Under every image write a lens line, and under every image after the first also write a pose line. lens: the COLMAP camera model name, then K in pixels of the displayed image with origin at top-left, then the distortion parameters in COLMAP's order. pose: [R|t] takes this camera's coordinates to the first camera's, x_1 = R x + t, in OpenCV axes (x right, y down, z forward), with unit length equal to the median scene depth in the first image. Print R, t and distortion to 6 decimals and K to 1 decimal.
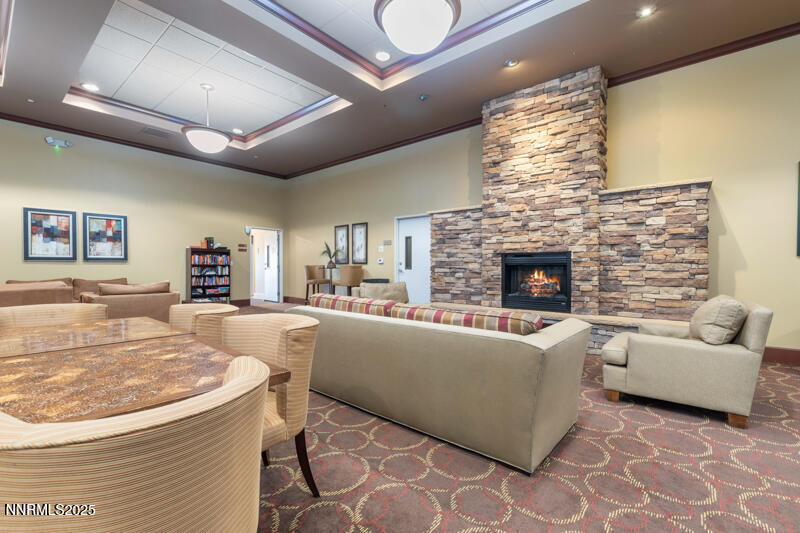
lens RADIAL K [[352.1, 0, 401.6], [0, 352.1, 267.0], [0, 0, 1]] dist [0.004321, 0.000634]
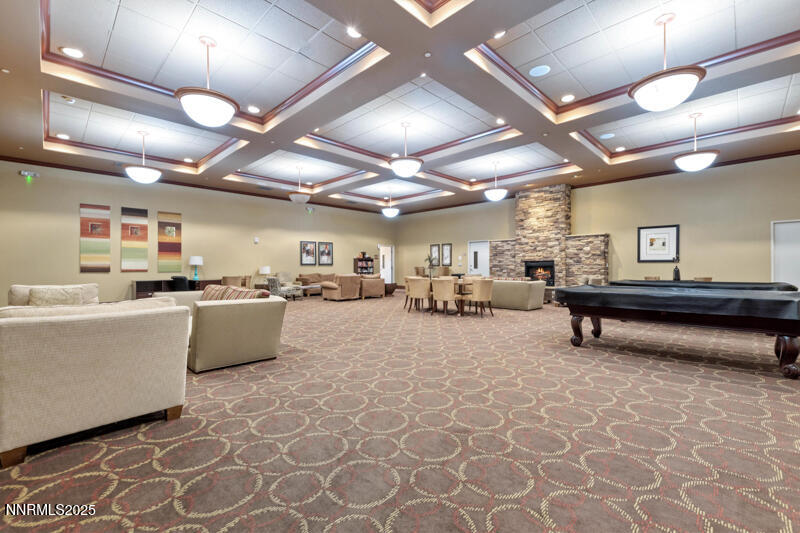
lens RADIAL K [[352.1, 0, 399.5], [0, 352.1, 266.0], [0, 0, 1]] dist [0.004321, 0.000634]
pose [[0.996207, -0.004900, -0.086882, -0.236886], [0.004359, 0.999970, -0.006426, 0.002585], [0.086911, 0.006023, 0.996198, -0.978191]]
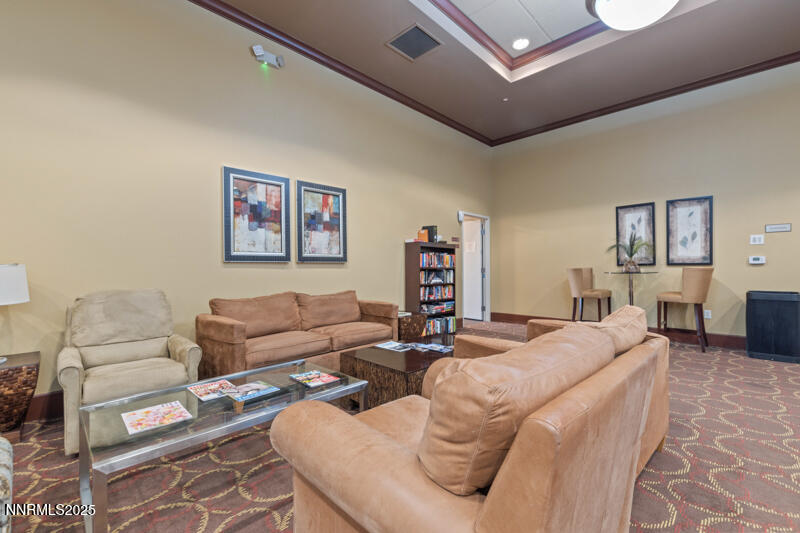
lens RADIAL K [[352.1, 0, 402.1], [0, 352.1, 267.7], [0, 0, 1]] dist [0.004321, 0.000634]
pose [[0.997216, -0.004486, -0.074431, -0.655796], [0.004038, 0.999973, -0.006166, -0.003650], [0.074457, 0.005849, 0.997207, 0.409978]]
